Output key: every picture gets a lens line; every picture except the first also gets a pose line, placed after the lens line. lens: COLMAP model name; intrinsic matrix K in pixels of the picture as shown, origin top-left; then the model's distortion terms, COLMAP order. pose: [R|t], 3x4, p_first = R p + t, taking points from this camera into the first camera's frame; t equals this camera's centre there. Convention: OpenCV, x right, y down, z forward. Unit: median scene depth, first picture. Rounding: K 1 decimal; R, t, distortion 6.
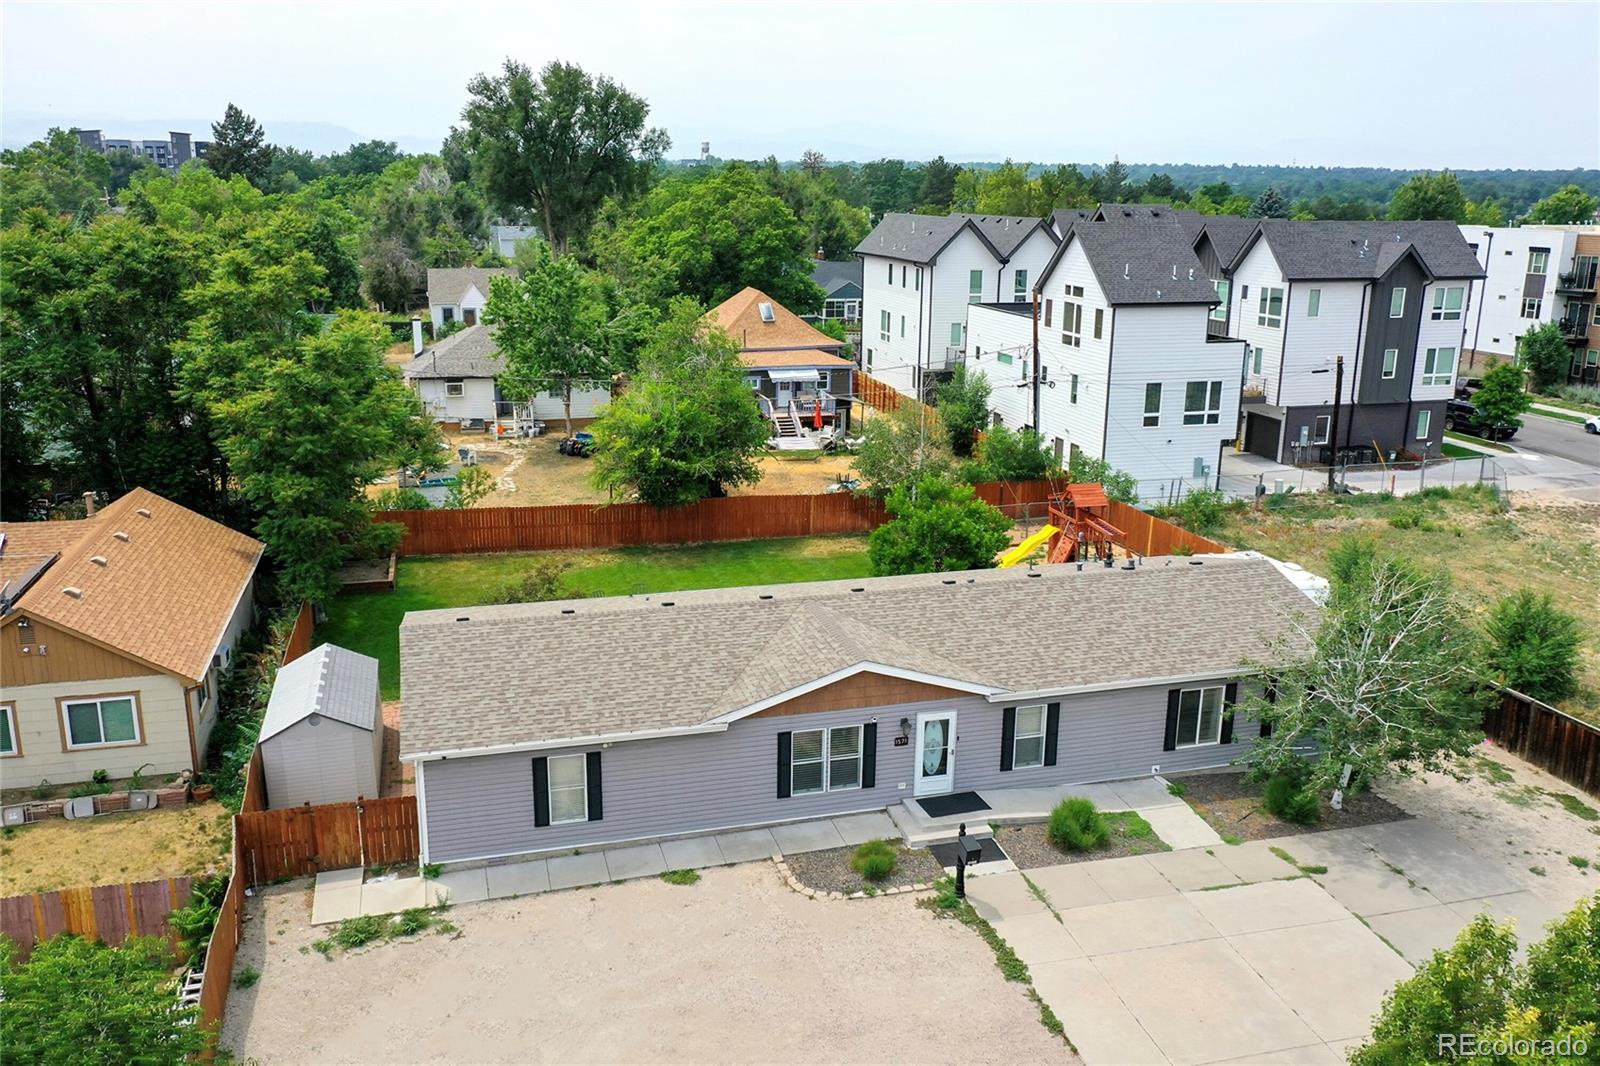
lens RADIAL K [[1250.4, 0, 800.0], [0, 1250.4, 533.0], [0, 0, 1]] dist [-0.004047, 0.002201]
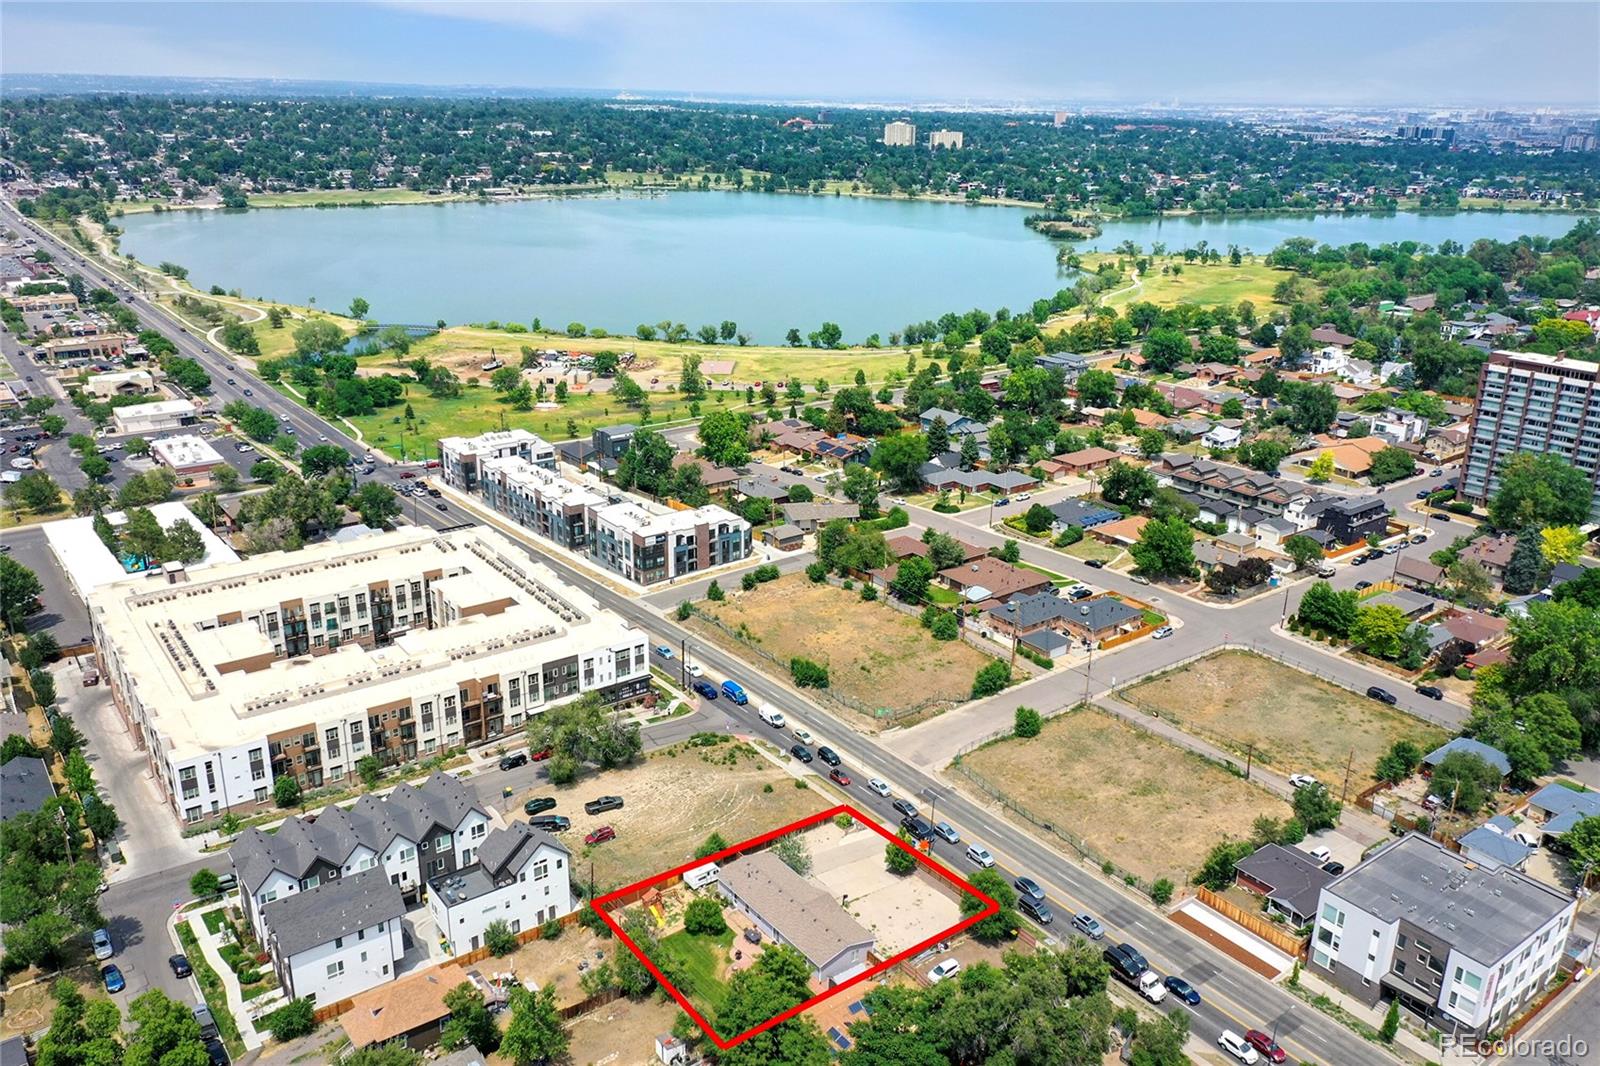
lens RADIAL K [[1250.4, 0, 800.0], [0, 1250.4, 533.0], [0, 0, 1]] dist [-0.004047, 0.002201]
pose [[-0.367173, -0.316868, 0.874516, -4.213591], [0.214209, 0.886109, 0.411006, -3.587949], [-0.905151, 0.338240, -0.257479, 1.843774]]
